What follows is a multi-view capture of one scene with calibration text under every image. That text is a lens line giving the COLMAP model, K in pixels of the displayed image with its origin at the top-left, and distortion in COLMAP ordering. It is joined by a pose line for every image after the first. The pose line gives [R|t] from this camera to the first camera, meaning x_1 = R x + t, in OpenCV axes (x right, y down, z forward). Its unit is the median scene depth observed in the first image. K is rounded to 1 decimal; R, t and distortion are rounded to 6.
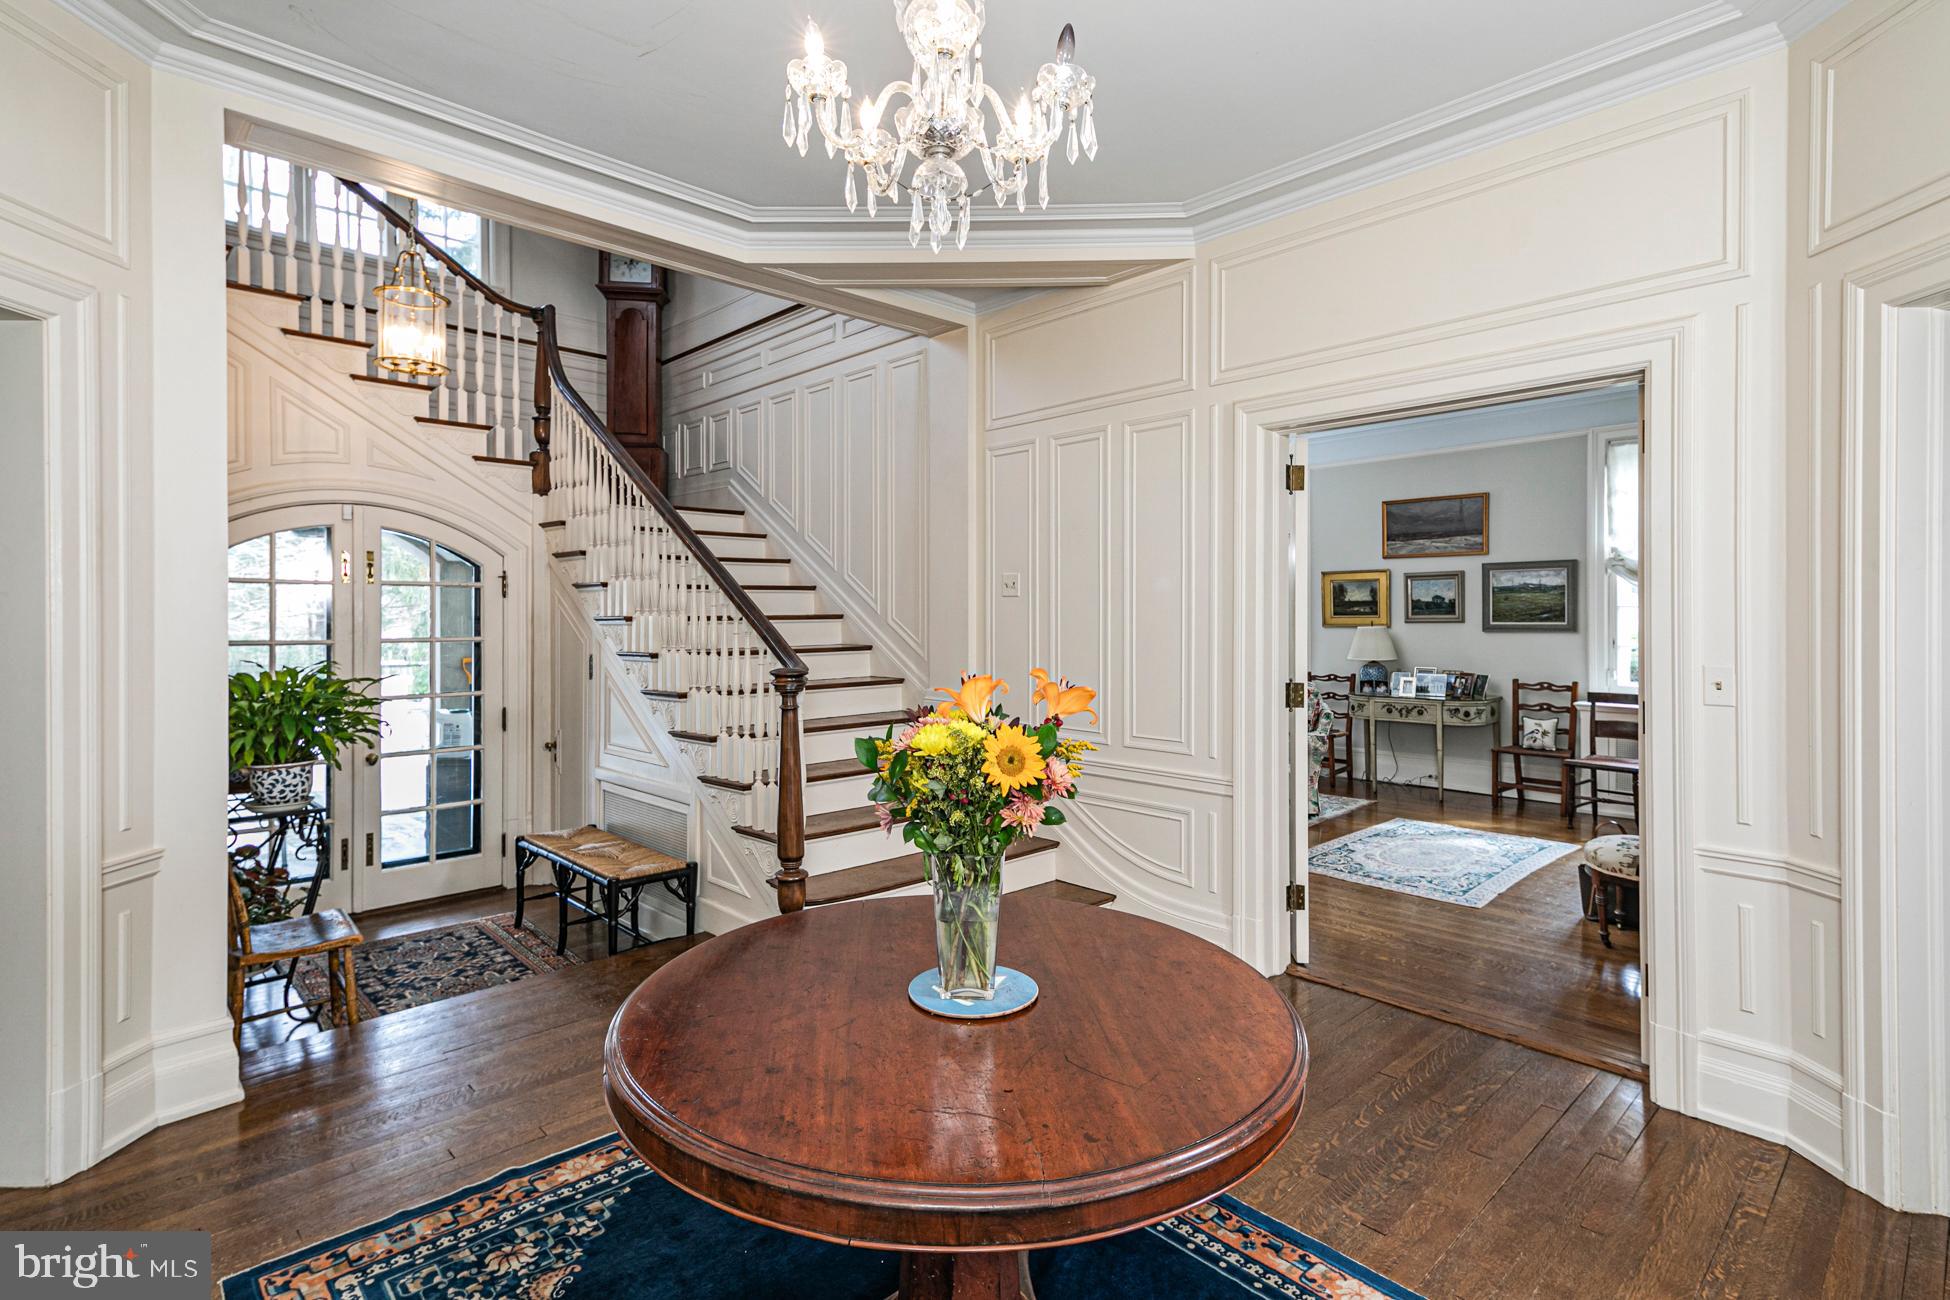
lens RADIAL K [[939.4, 0, 959.7], [0, 939.4, 624.7], [0, 0, 1]] dist [0.026673, -0.005095]
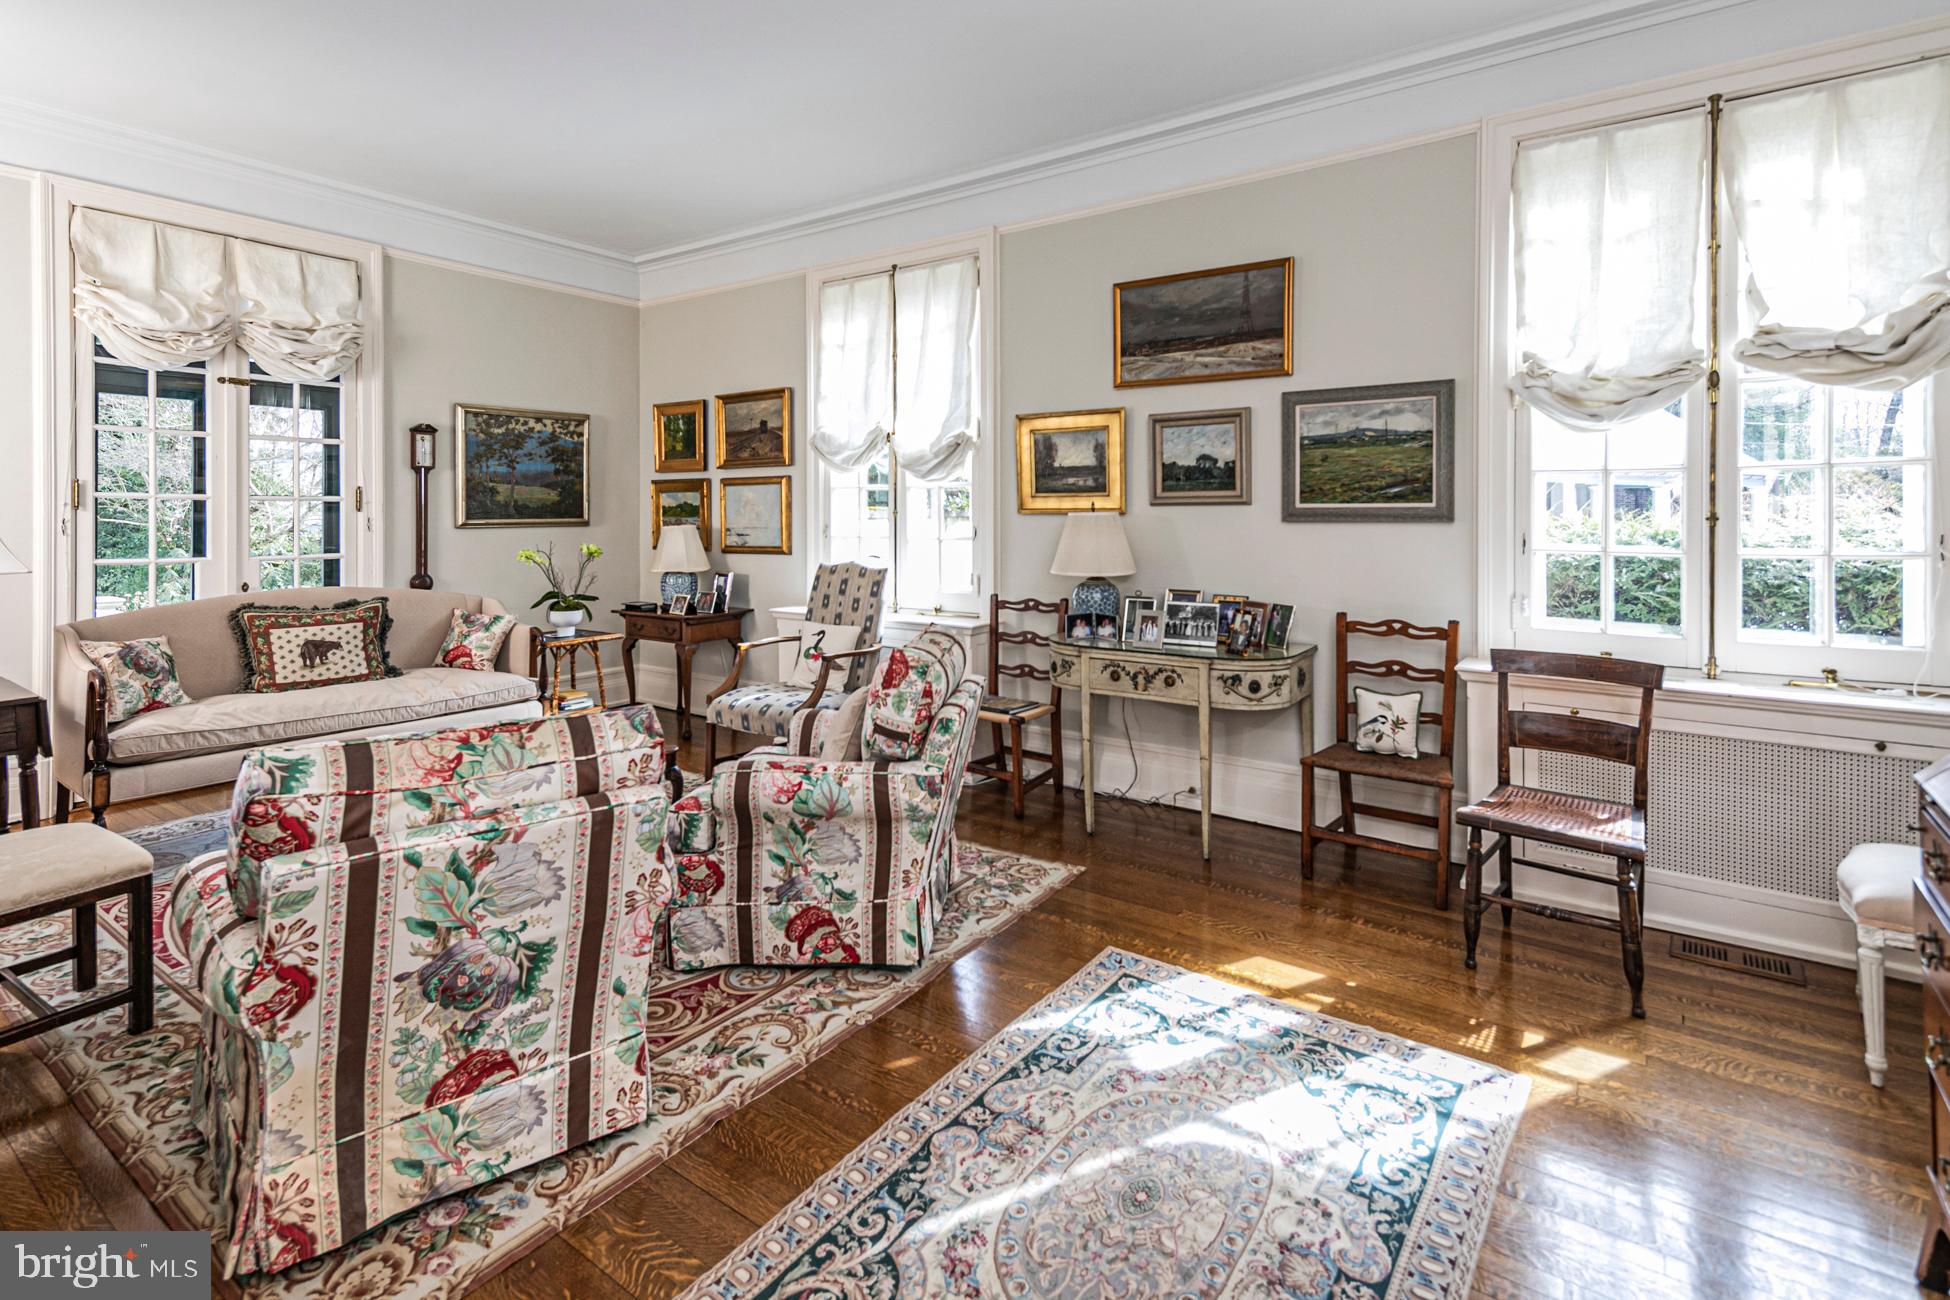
lens RADIAL K [[939.4, 0, 944.0], [0, 939.4, 518.1], [0, 0, 1]] dist [0.026673, -0.005095]
pose [[0.985753, 0.001453, 0.168193, 0.302299], [-0.001373, 0.999999, -0.000591, 0.006424], [-0.168194, 0.000352, 0.985754, 0.558964]]
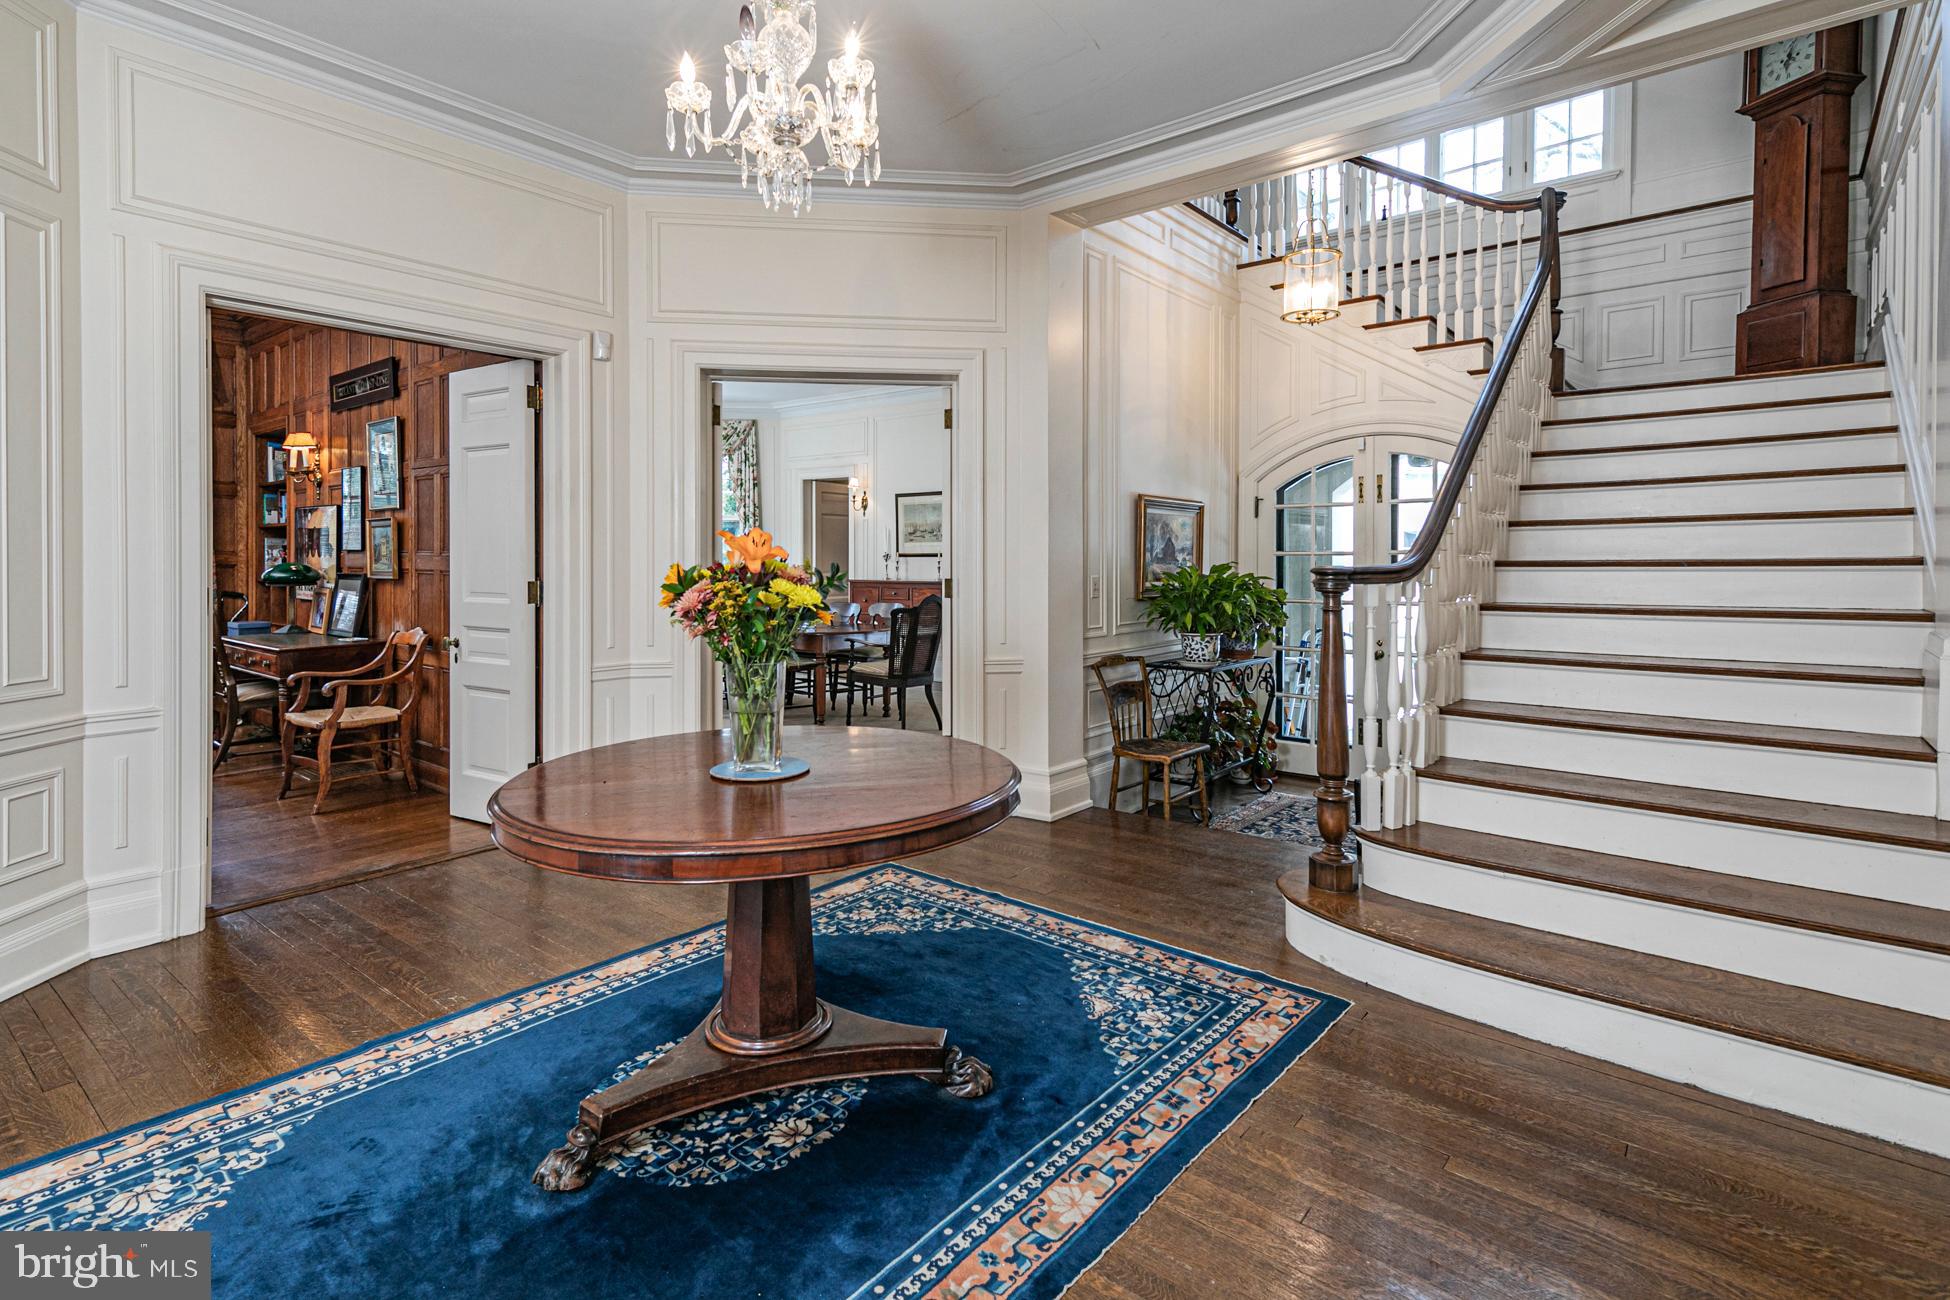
lens RADIAL K [[939.4, 0, 970.9], [0, 939.4, 561.5], [0, 0, 1]] dist [0.026673, -0.005095]
pose [[0.127114, 0.001132, -0.991888, 0.335586], [-0.007821, 0.999969, 0.000139, 0.022754], [0.991857, 0.007740, 0.127119, 0.272419]]
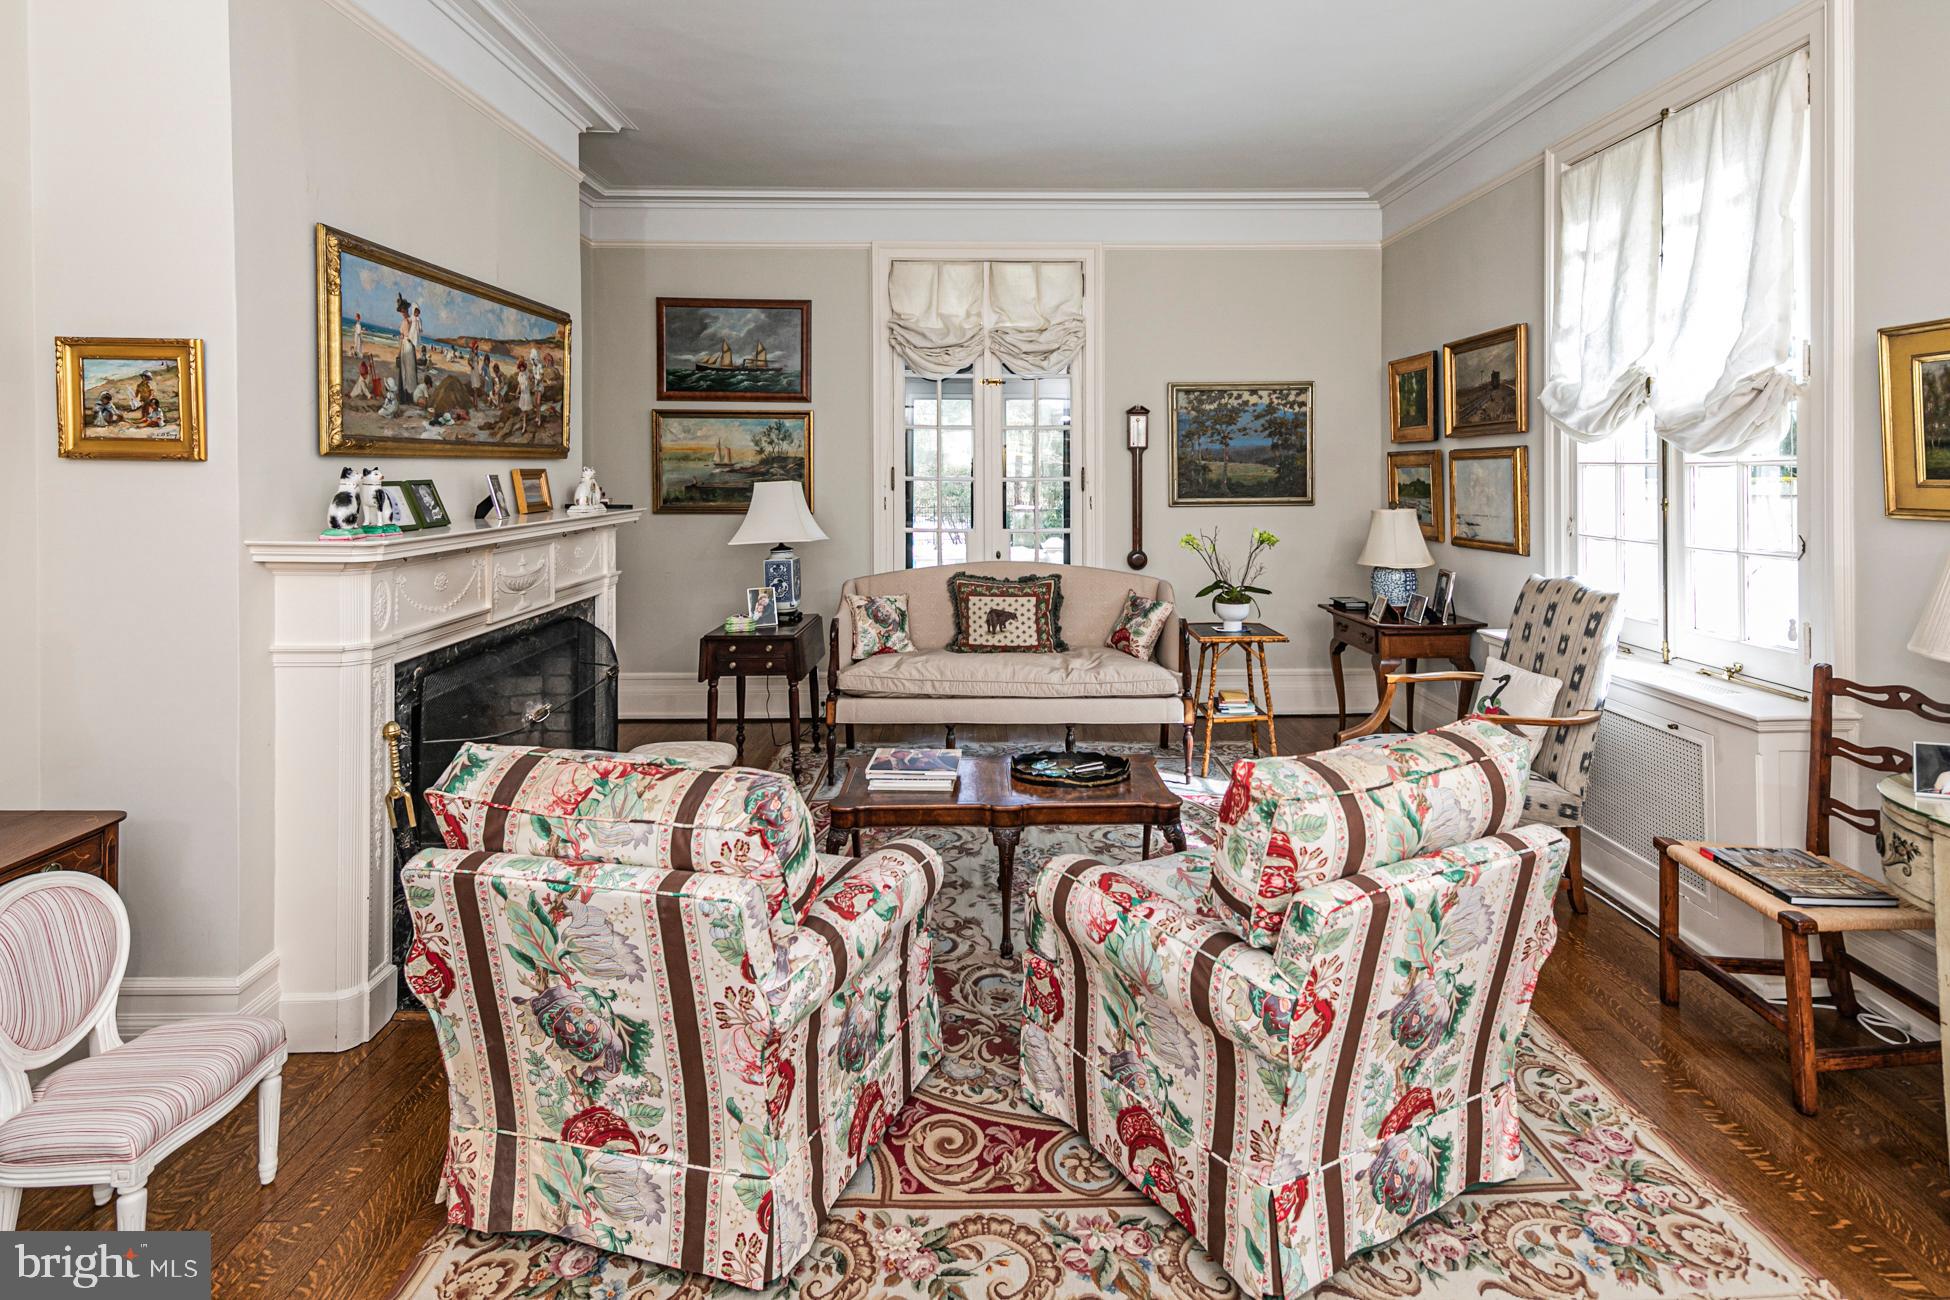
lens RADIAL K [[939.4, 0, 1015.8], [0, 939.4, 474.0], [0, 0, 1]] dist [0.026673, -0.005095]
pose [[0.734488, 0.002420, -0.678617, 0.466447], [-0.001960, 0.999997, 0.001444, -0.012660], [0.678619, 0.000270, 0.734491, 0.727210]]
